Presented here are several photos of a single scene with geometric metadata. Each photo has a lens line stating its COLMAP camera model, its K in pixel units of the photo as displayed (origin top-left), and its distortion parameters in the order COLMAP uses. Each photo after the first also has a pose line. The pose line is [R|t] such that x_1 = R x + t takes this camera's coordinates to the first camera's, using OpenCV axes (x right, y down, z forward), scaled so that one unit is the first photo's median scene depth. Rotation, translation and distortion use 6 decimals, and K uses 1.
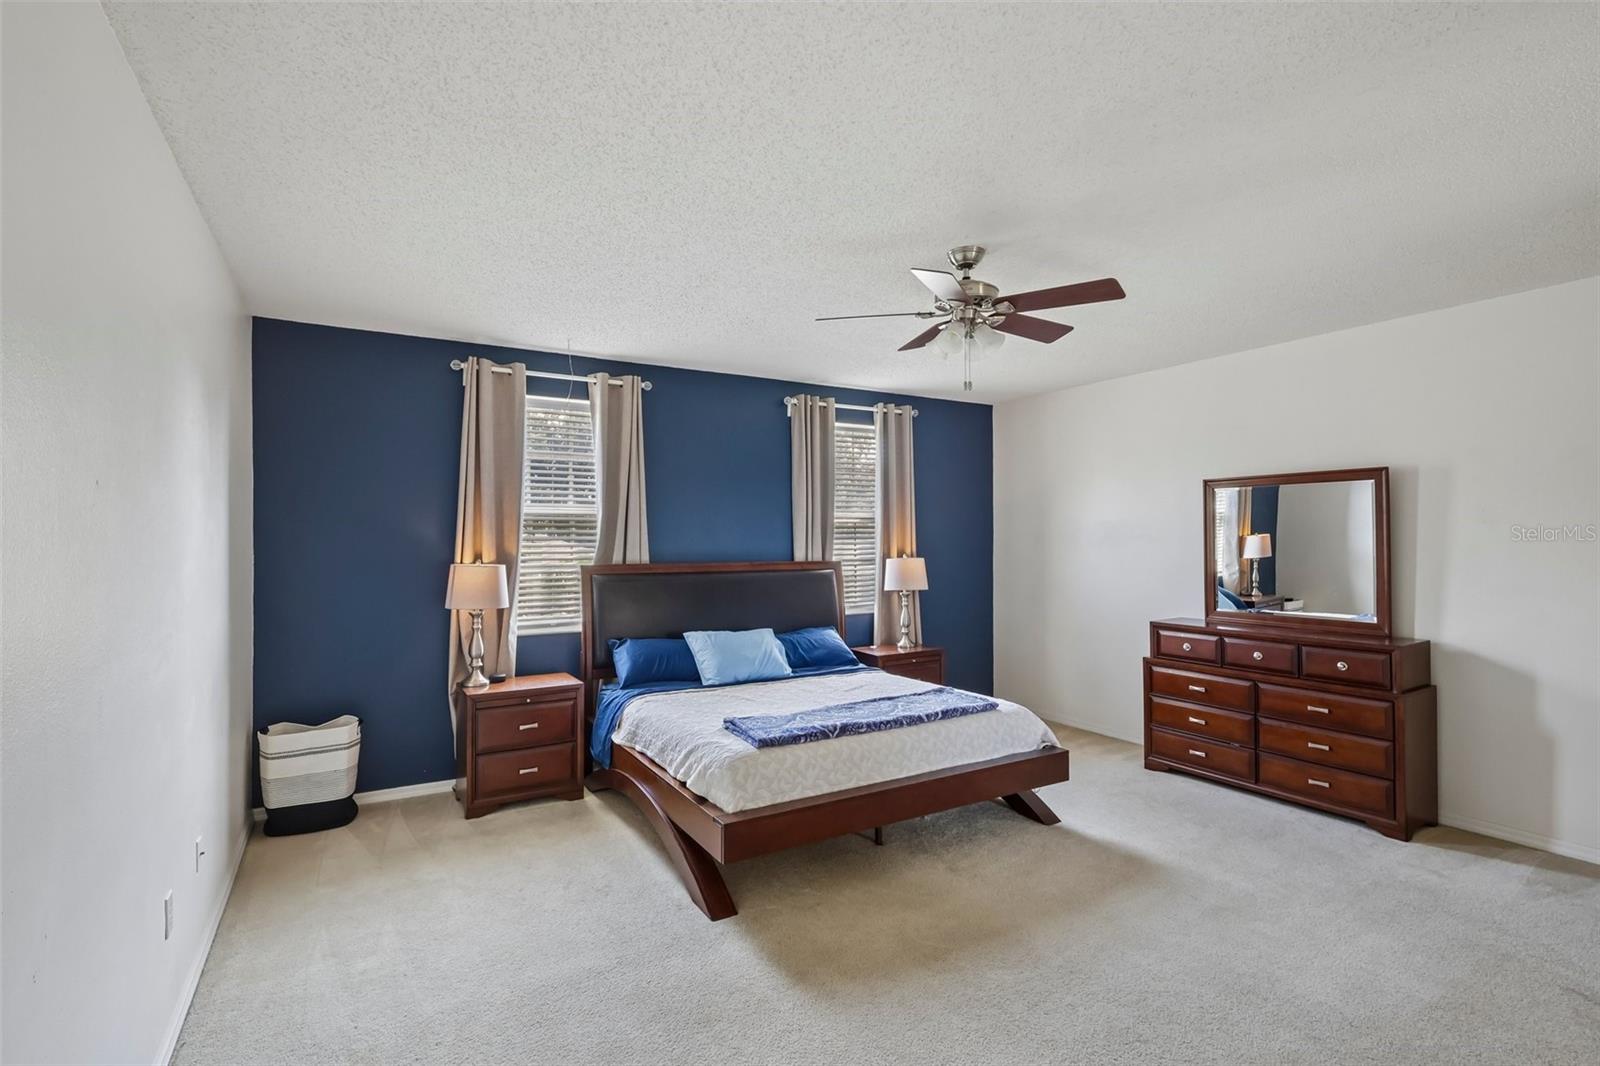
lens RADIAL K [[752.1, 0, 804.9], [0, 752.1, 528.5], [0, 0, 1]] dist [-0.002575, 0.000243]
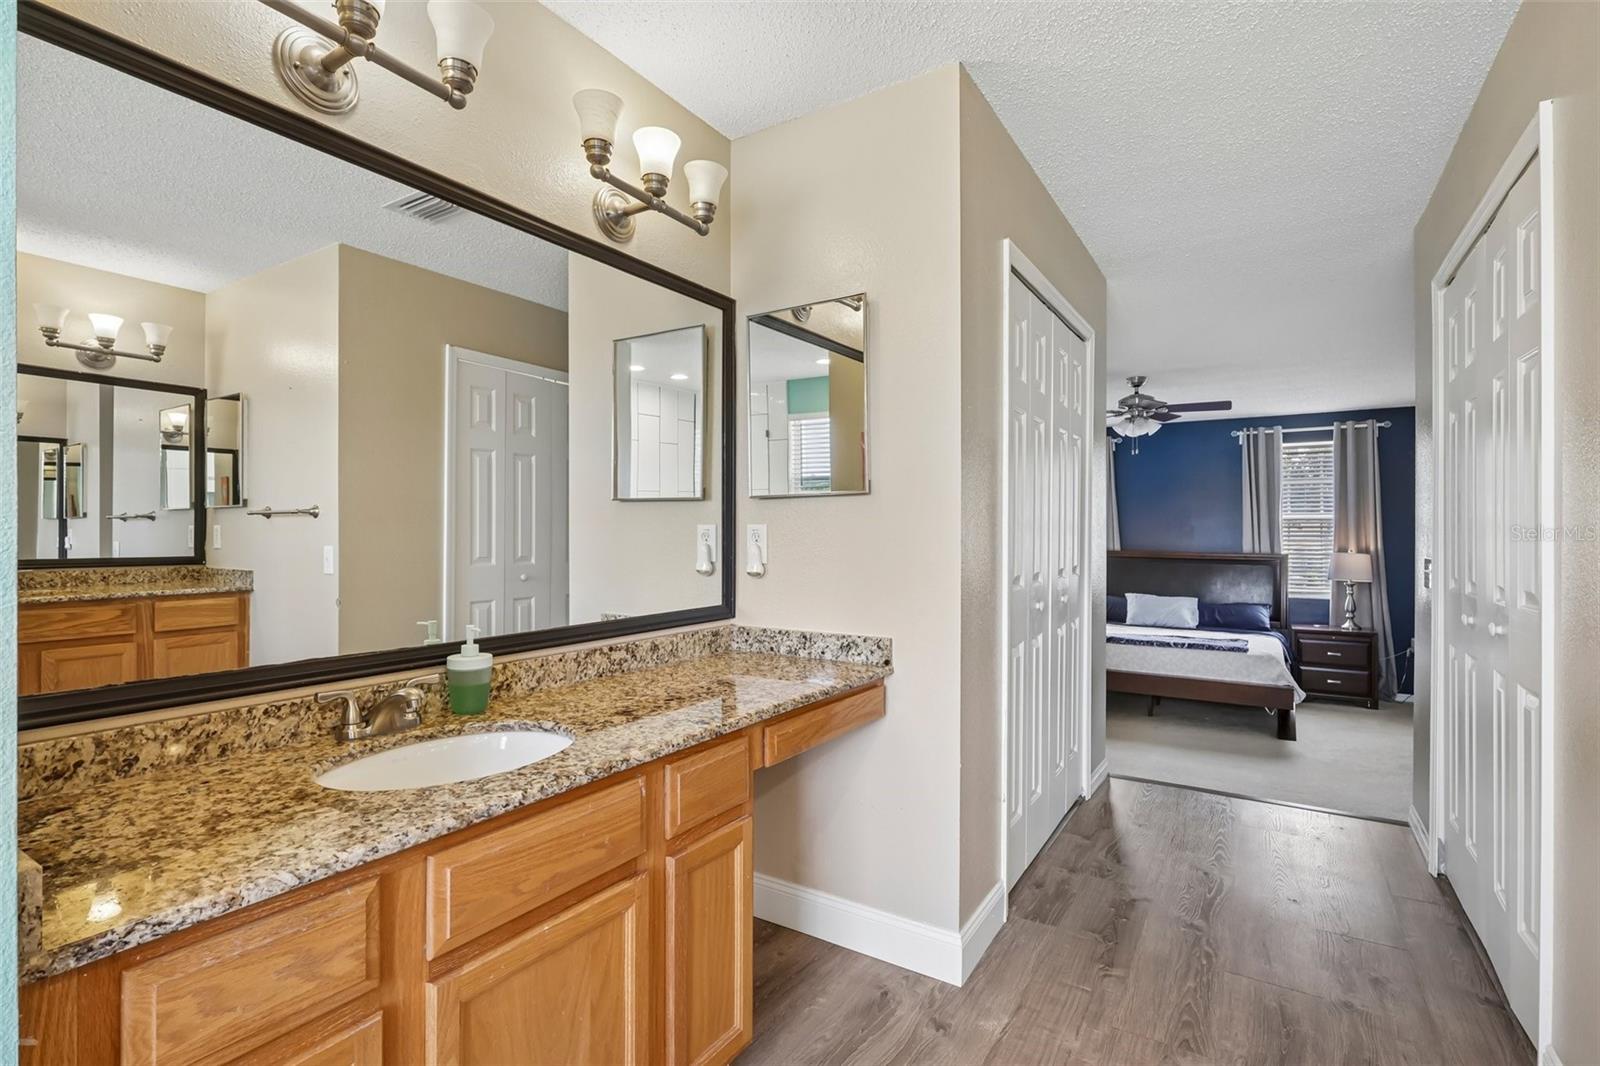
lens RADIAL K [[752.1, 0, 800.3], [0, 752.1, 528.1], [0, 0, 1]] dist [-0.002575, 0.000243]
pose [[0.457332, -0.001751, -0.889294, 0.938684], [0.007555, 0.999970, 0.001917, -0.010384], [0.889264, -0.007596, 0.457331, -0.358433]]
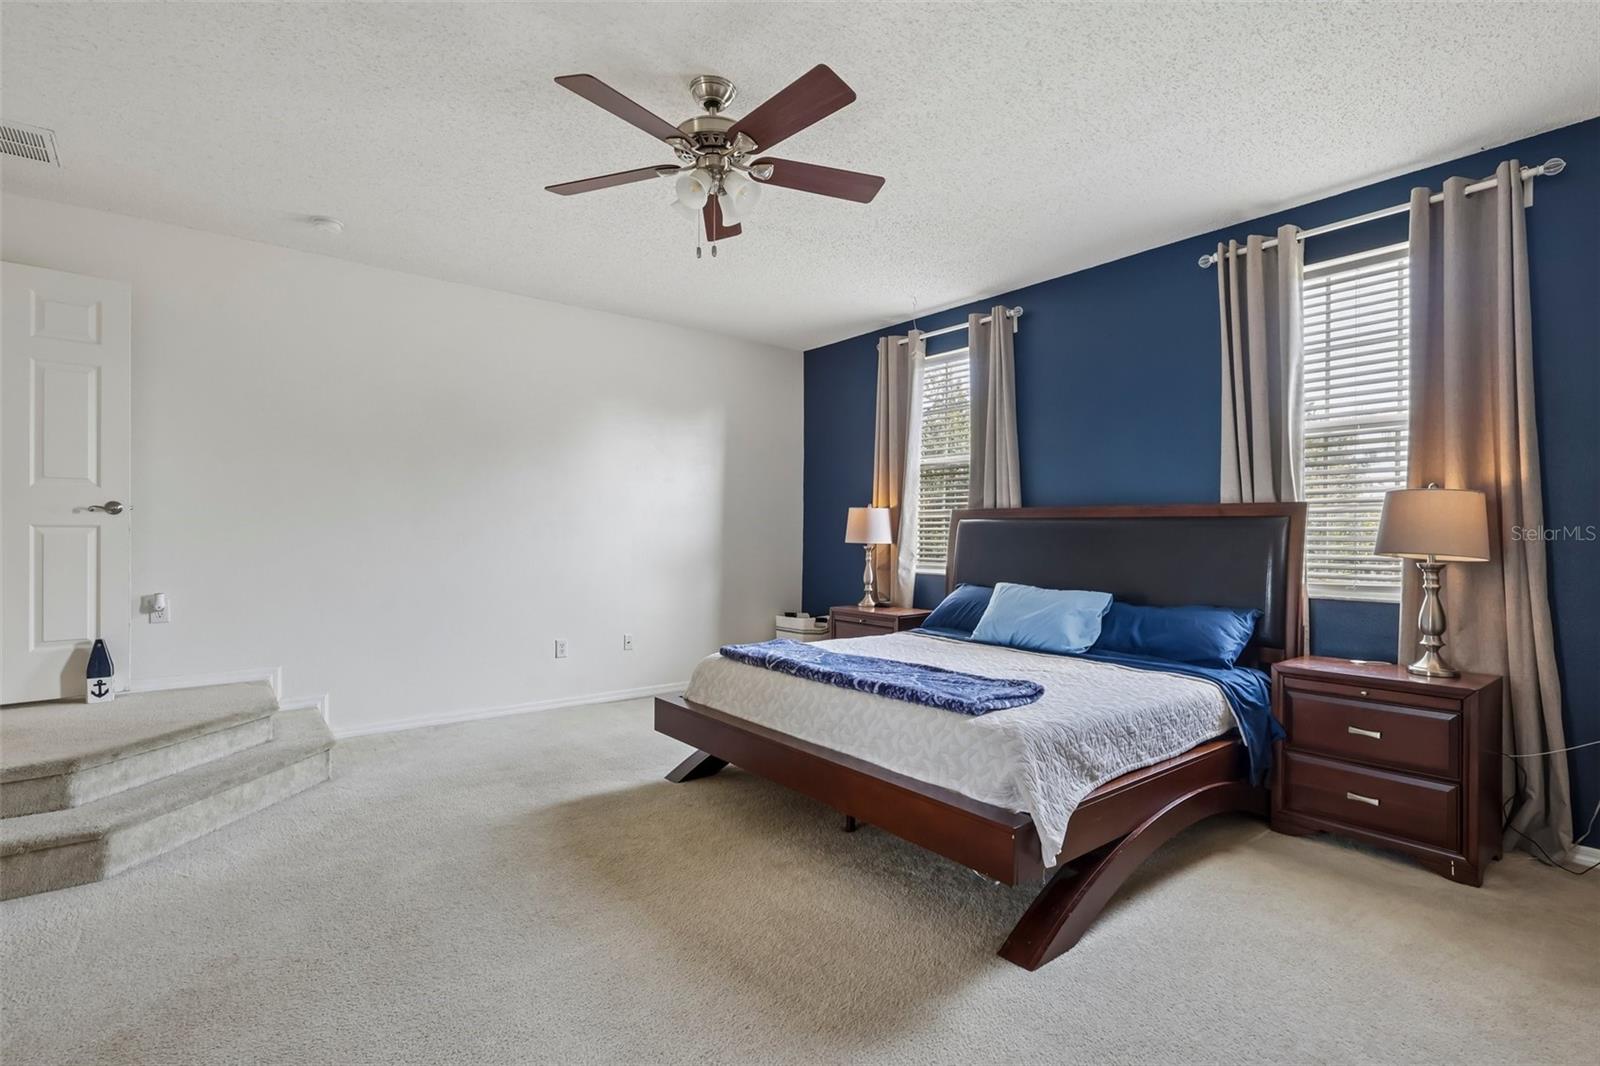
lens RADIAL K [[752.1, 0, 798.0], [0, 752.1, 531.5], [0, 0, 1]] dist [-0.002575, 0.000243]
pose [[0.138881, 0.000333, -0.990309, 0.667919], [0.004890, 0.999988, 0.001022, 0.074642], [0.990297, -0.004984, 0.138878, 0.629130]]
